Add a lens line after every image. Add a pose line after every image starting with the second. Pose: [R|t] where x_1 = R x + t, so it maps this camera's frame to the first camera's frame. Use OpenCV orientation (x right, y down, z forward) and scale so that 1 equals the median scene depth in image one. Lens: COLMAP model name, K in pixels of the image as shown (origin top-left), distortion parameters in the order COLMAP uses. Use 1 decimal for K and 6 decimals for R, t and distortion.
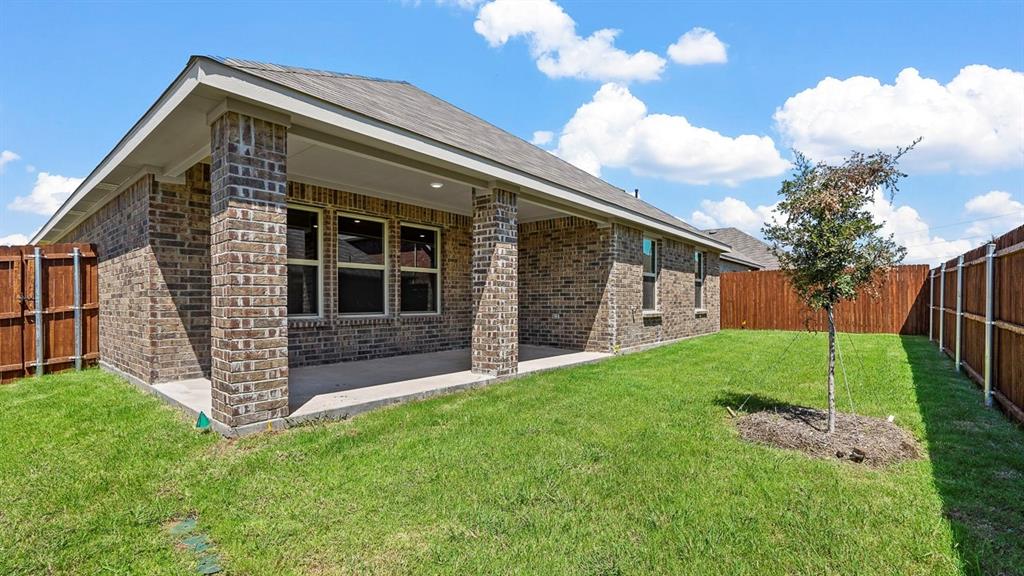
lens RADIAL K [[456.5, 0, 508.0], [0, 456.5, 294.1], [0, 0, 1]] dist [-0.008854, 0.006448]
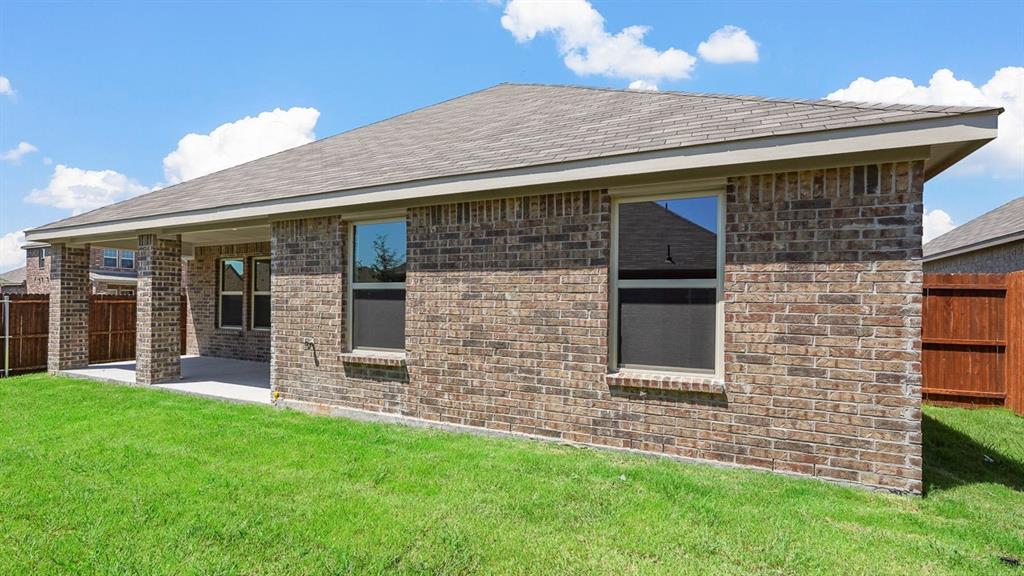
lens RADIAL K [[456.5, 0, 503.0], [0, 456.5, 297.5], [0, 0, 1]] dist [-0.008854, 0.006448]
pose [[0.248970, -0.009923, -0.968460, 1.415676], [0.008341, 0.999932, -0.008102, -0.037153], [0.968475, -0.006061, 0.249036, 1.616113]]
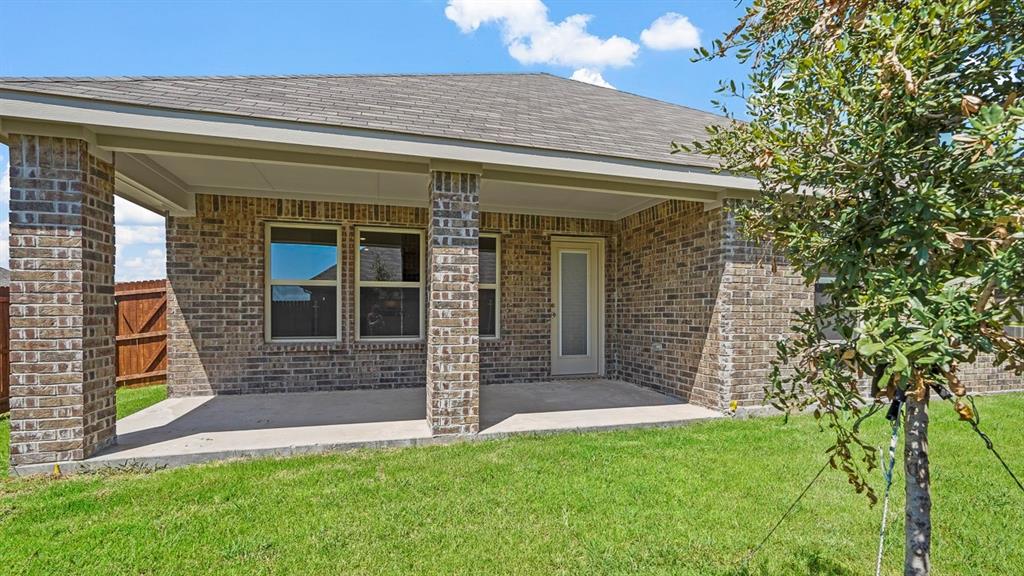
lens RADIAL K [[456.5, 0, 504.1], [0, 456.5, 310.1], [0, 0, 1]] dist [-0.008854, 0.006448]
pose [[0.827329, 0.000307, -0.561718, 0.450251], [0.005687, 0.999944, 0.008922, -0.020507], [0.561689, -0.010576, 0.827281, 0.455194]]
